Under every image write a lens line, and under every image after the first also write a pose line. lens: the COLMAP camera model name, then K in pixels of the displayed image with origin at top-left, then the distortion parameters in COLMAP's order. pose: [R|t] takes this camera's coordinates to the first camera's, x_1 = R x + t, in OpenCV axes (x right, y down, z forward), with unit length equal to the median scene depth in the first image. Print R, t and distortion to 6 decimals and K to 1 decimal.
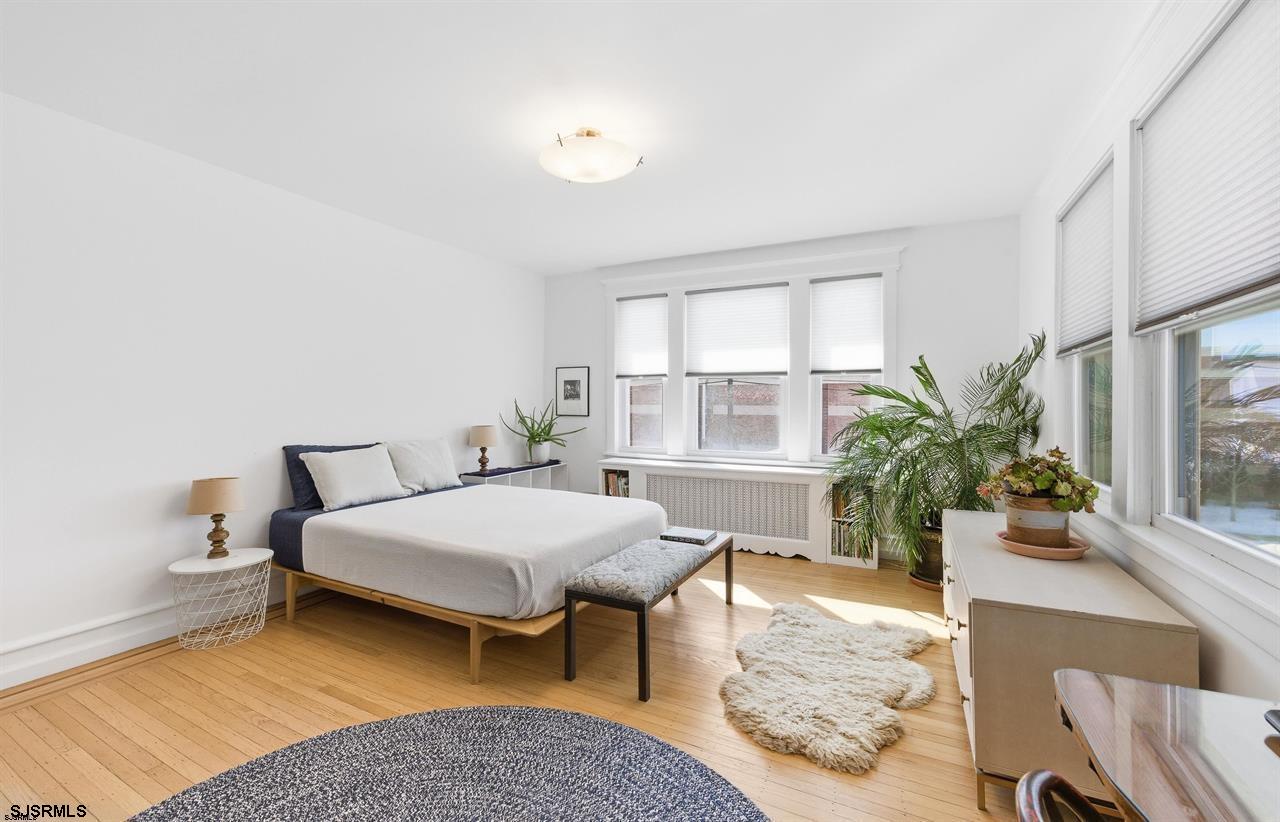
lens RADIAL K [[497.1, 0, 660.2], [0, 497.1, 405.5], [0, 0, 1]] dist [-0.032453, 0.000067]
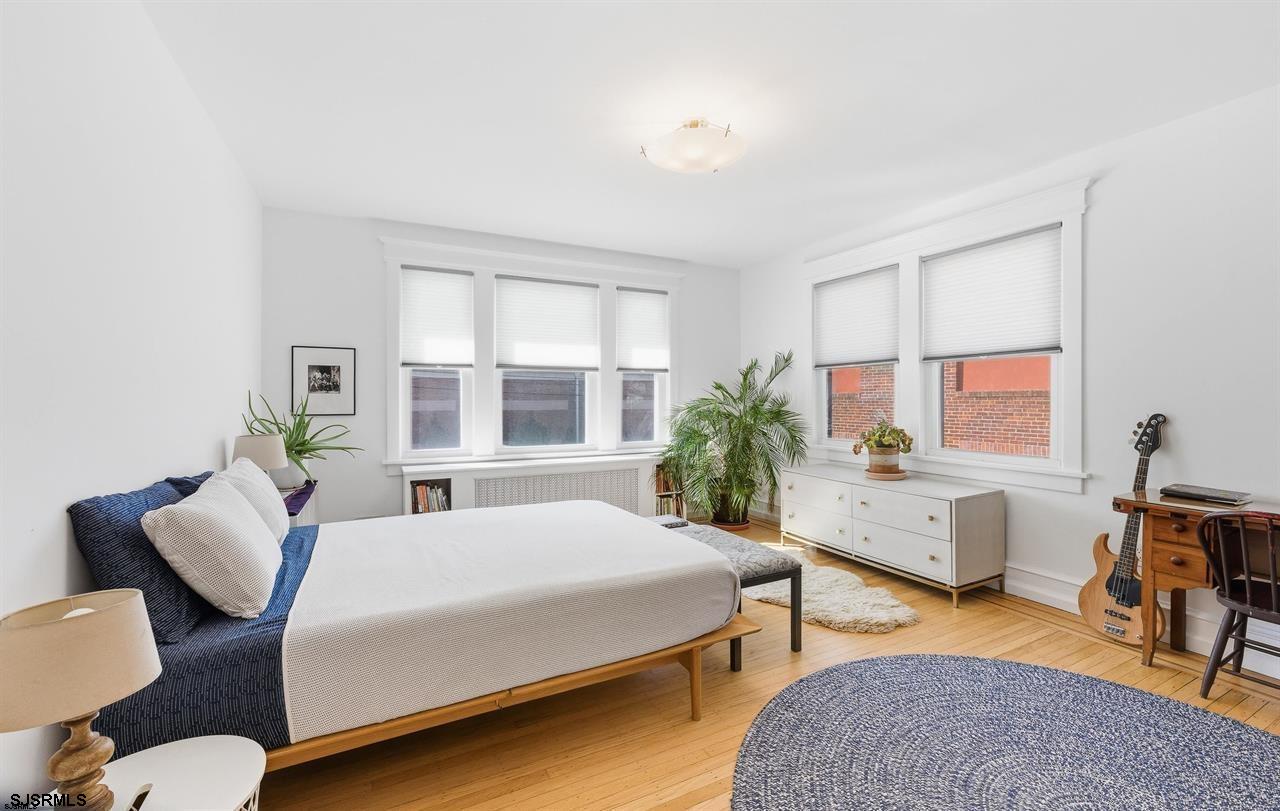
lens RADIAL K [[503.8, 0, 613.0], [0, 503.8, 400.4], [0, 0, 1]] dist [-0.024059, 0.000096]
pose [[0.634868, -0.009252, 0.772565, -0.525873], [0.006768, 0.999957, 0.006413, -0.002802], [-0.772591, 0.001157, 0.634903, 0.250828]]
